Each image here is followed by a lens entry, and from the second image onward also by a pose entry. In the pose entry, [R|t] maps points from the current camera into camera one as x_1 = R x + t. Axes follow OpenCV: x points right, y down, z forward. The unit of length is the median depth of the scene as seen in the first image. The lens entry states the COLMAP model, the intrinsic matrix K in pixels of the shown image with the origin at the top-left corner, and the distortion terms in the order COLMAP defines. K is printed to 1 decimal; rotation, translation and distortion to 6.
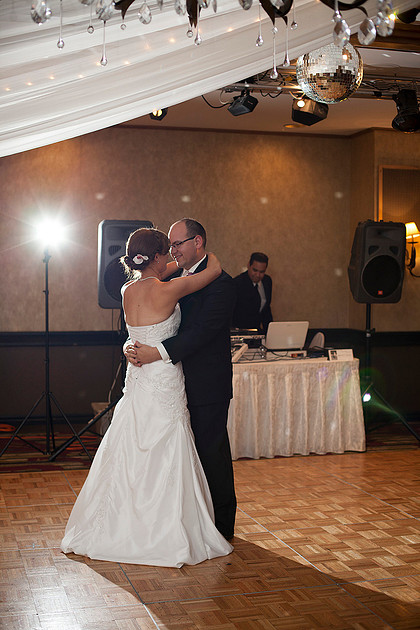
lens RADIAL K [[886.5, 0, 210.0], [0, 886.5, 315.0], [0, 0, 1]] dist [-0.135384, 0.148037]
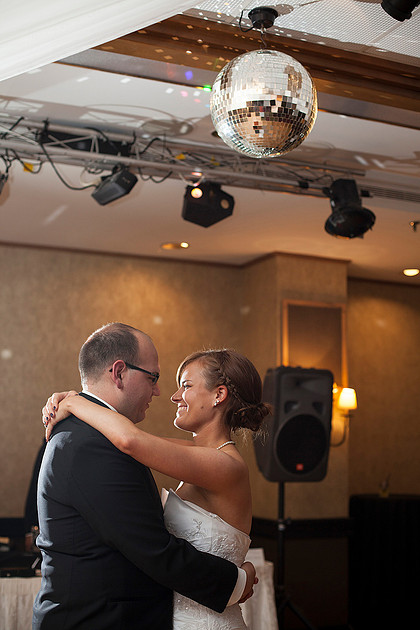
lens RADIAL K [[886.5, 0, 210.0], [0, 886.5, 315.0], [0, 0, 1]] dist [-0.135384, 0.148037]
pose [[0.985515, 0.027580, 0.167328, -0.000871], [0.004949, 0.981589, -0.190940, -0.008856], [-0.169514, 0.189002, 0.967235, 0.259069]]
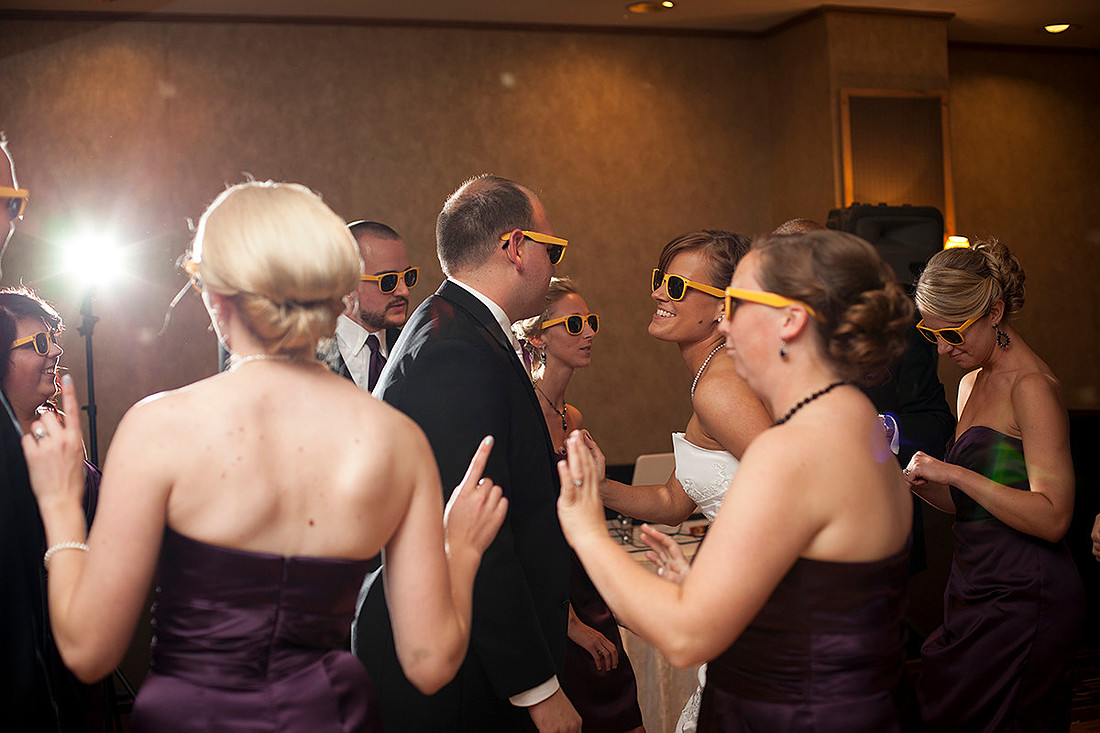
lens RADIAL K [[1547.8, 0, 550.0], [0, 1547.8, 366.5], [0, 0, 1]] dist [-0.135384, 0.148037]
pose [[0.995075, -0.045823, 0.087892, -0.031013], [0.049019, 0.998200, -0.034550, -0.008967], [-0.086151, 0.038688, 0.995531, 0.235629]]
